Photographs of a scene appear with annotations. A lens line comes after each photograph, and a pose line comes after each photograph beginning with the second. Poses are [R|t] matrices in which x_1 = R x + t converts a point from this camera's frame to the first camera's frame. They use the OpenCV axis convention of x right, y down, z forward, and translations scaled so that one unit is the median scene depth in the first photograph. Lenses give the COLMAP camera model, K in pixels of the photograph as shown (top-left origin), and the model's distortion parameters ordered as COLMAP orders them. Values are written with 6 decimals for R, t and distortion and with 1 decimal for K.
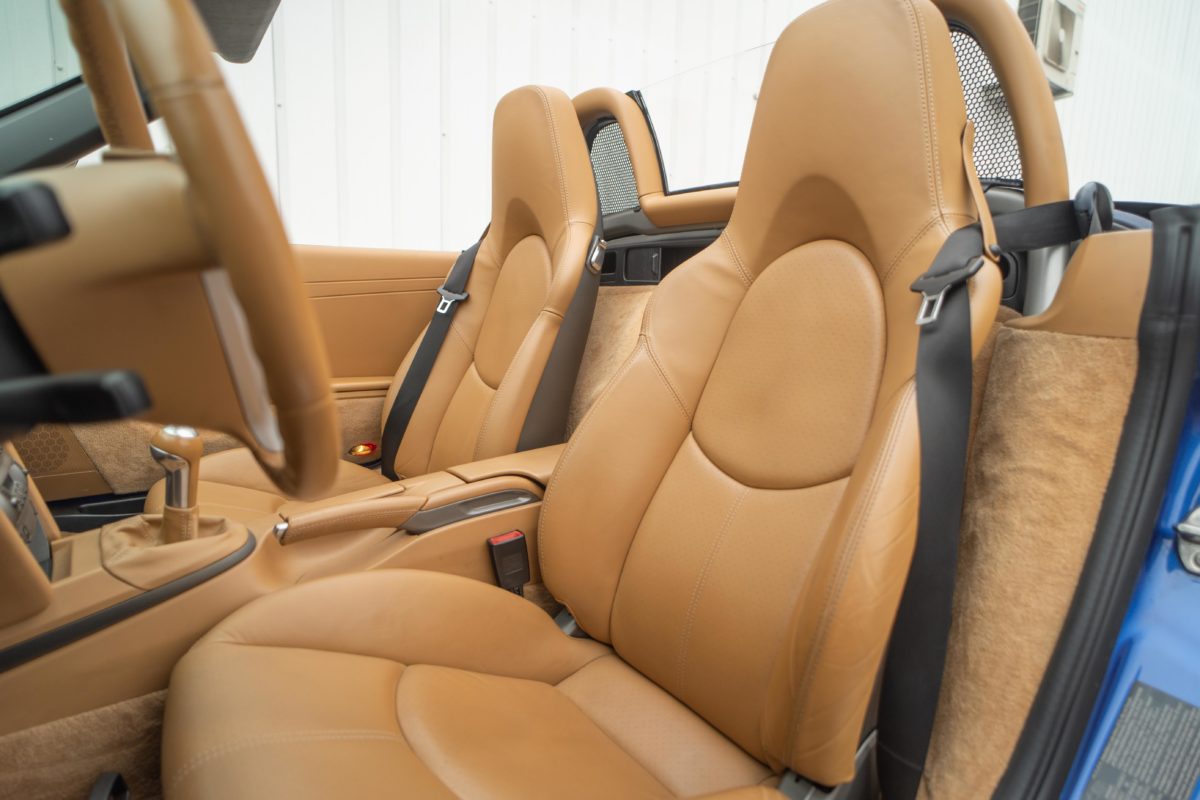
lens RADIAL K [[649.3, 0, 585.6], [0, 649.3, 418.6], [0, 0, 1]] dist [-0.004360, 0.000212]
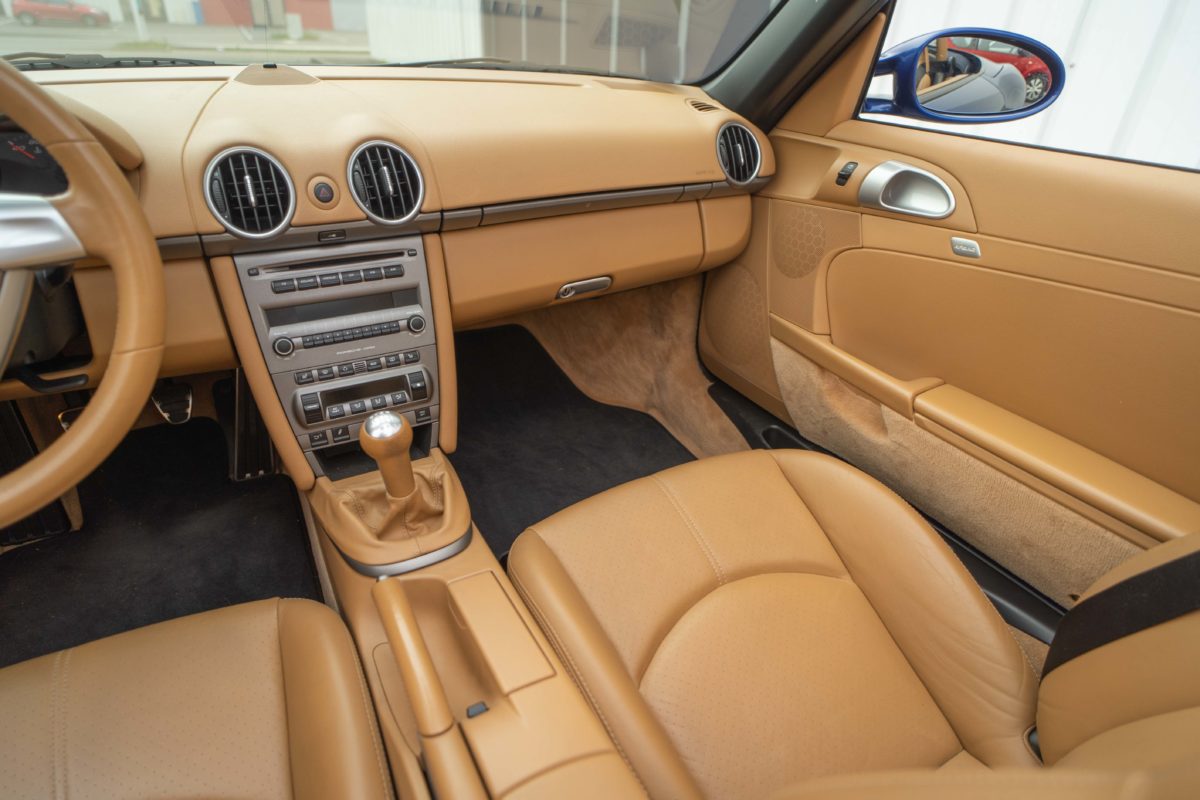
lens RADIAL K [[653.8, 0, 590.7], [0, 653.8, 402.1], [0, 0, 1]] dist [-0.004331, 0.000450]
pose [[-0.114176, 0.461753, -0.879629, 0.096470], [-0.224259, 0.850587, 0.475616, -0.400950], [0.967818, 0.251568, 0.006436, 1.013297]]
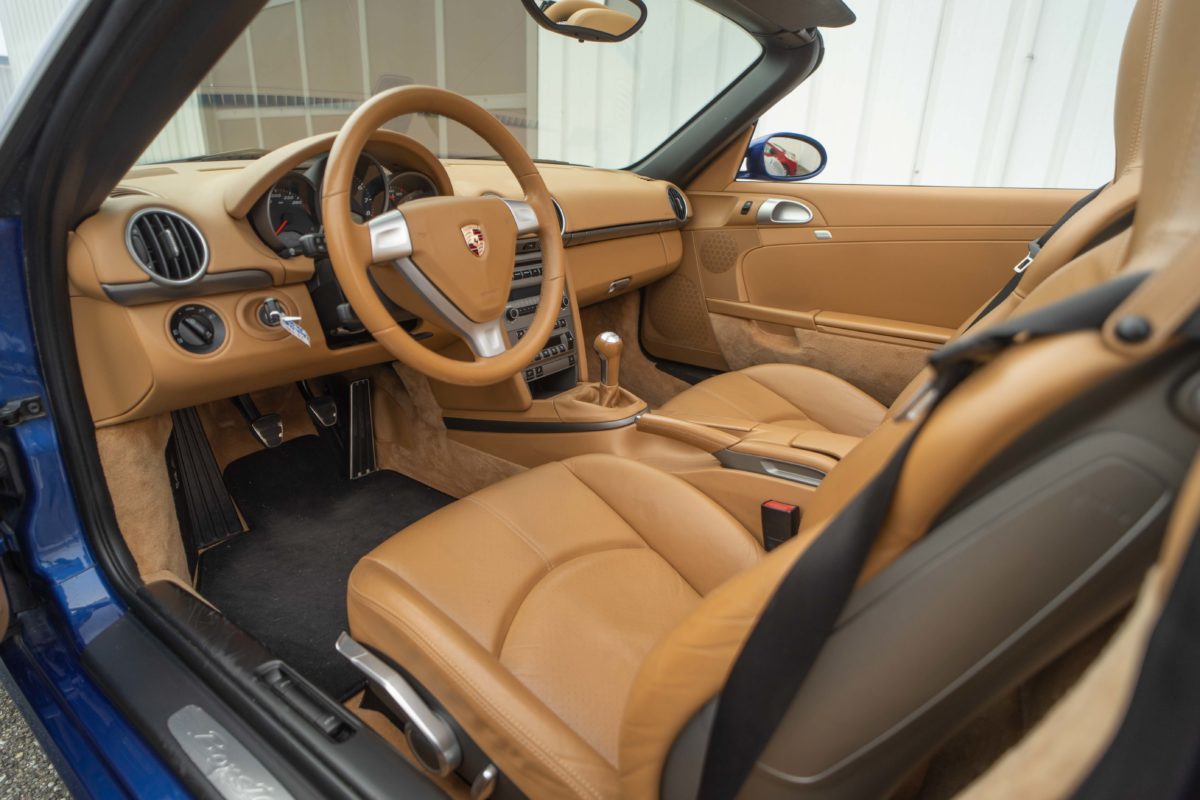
lens RADIAL K [[653.8, 0, 590.7], [0, 653.8, 402.1], [0, 0, 1]] dist [-0.004331, 0.000450]
pose [[0.299744, 0.304080, -0.904262, 0.673307], [-0.190638, 0.947818, 0.255535, -0.181666], [0.934778, 0.095792, 0.342072, 0.344111]]
